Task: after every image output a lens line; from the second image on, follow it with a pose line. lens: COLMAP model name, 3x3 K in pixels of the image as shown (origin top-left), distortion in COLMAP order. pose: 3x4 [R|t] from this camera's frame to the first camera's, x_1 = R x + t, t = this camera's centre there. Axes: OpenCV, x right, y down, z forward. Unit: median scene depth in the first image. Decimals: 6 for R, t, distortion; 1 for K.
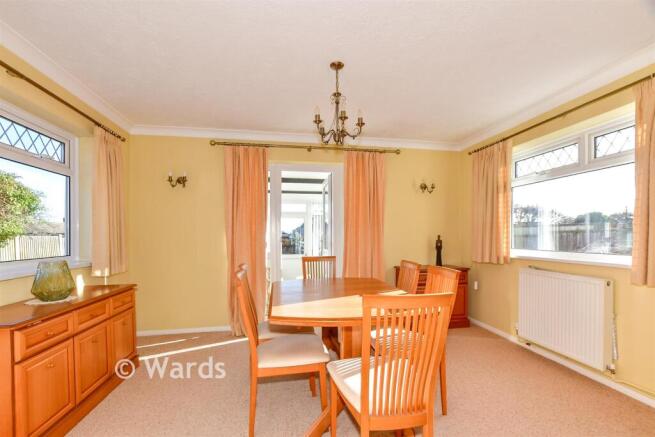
lens RADIAL K [[287.3, 0, 329.3], [0, 287.3, 236.3], [0, 0, 1]] dist [-0.034943, -0.000004]
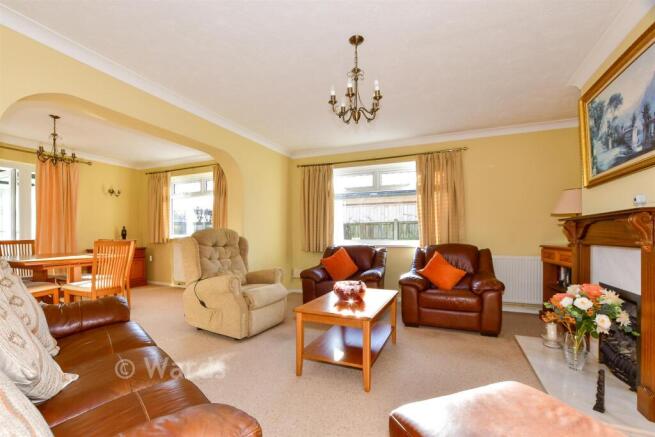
lens RADIAL K [[287.3, 0, 329.3], [0, 287.3, 236.3], [0, 0, 1]] dist [-0.034943, -0.000004]
pose [[0.543859, -0.009713, 0.839120, -0.293295], [0.007017, 0.999951, 0.007026, 0.050631], [-0.839147, 0.002066, 0.543901, -0.762513]]
